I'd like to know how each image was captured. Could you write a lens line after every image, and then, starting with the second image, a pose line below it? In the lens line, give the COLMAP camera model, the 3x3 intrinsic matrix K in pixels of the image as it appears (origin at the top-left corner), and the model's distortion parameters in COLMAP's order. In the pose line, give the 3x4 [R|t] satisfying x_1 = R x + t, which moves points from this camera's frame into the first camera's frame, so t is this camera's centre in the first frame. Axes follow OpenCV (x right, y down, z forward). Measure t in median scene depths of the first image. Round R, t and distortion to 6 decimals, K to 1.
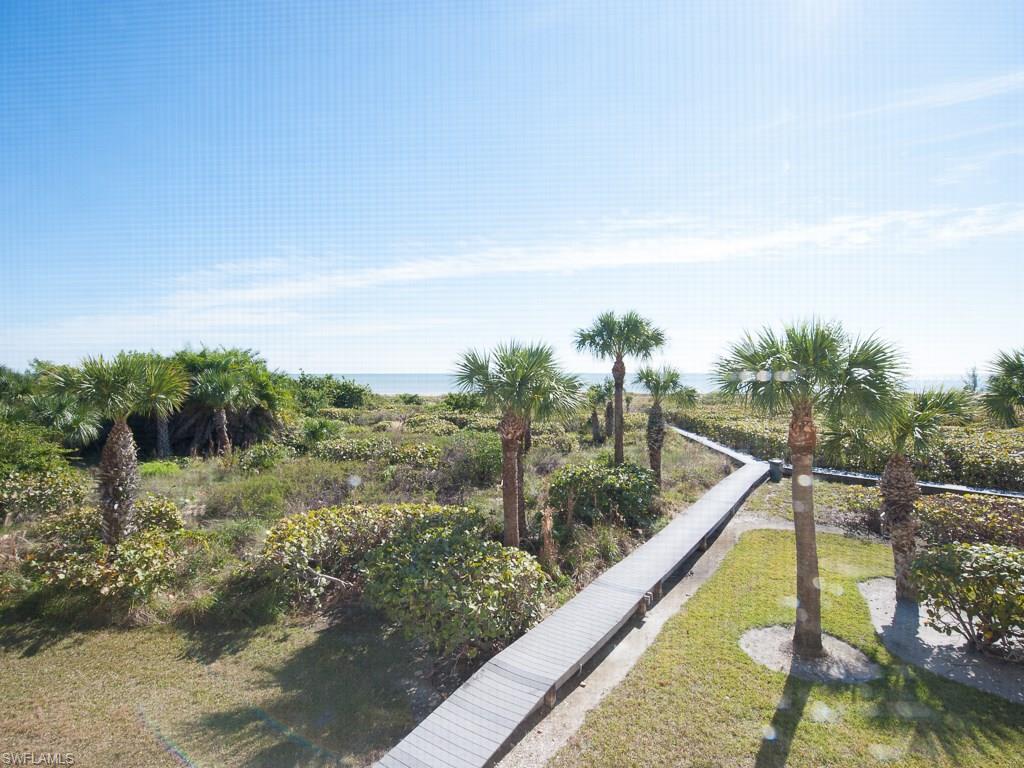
lens RADIAL K [[518.2, 0, 512.0], [0, 518.2, 384.0], [0, 0, 1]] dist [-0.032180, 0.000085]
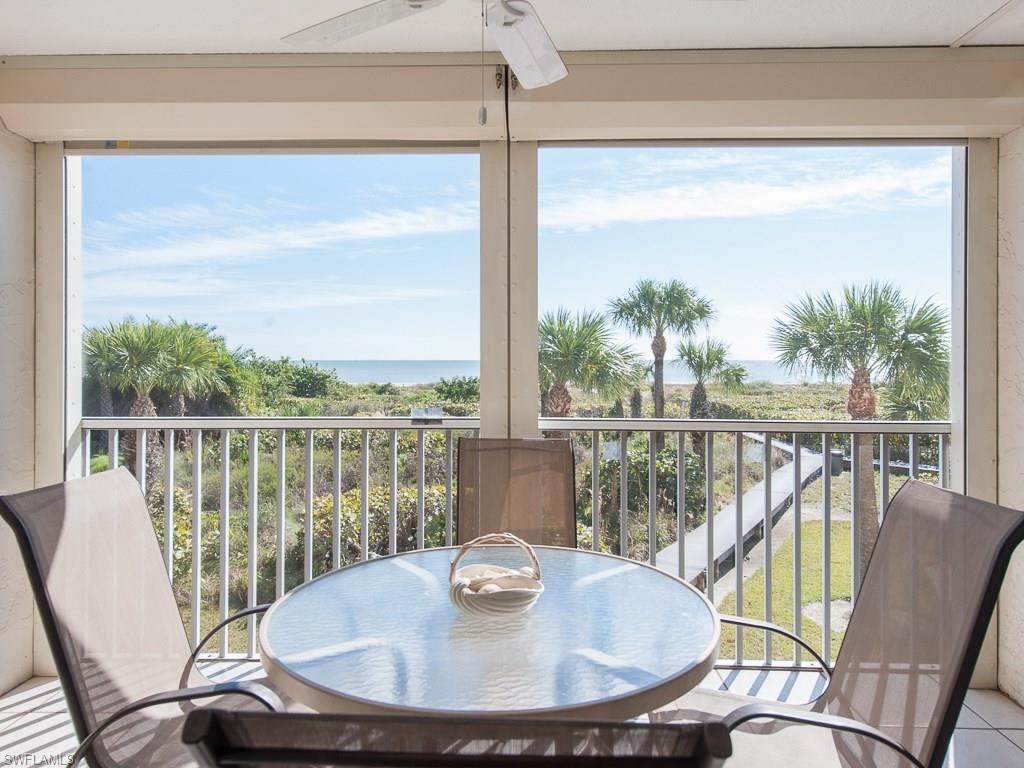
lens RADIAL K [[684.6, 0, 512.2], [0, 684.6, 371.5], [0, 0, 1]] dist [0.005134, 0.000016]
pose [[0.999383, -0.000344, 0.035108, -0.083981], [0.000545, 0.999983, -0.005732, 0.023361], [-0.035106, 0.005748, 0.999367, -0.162037]]
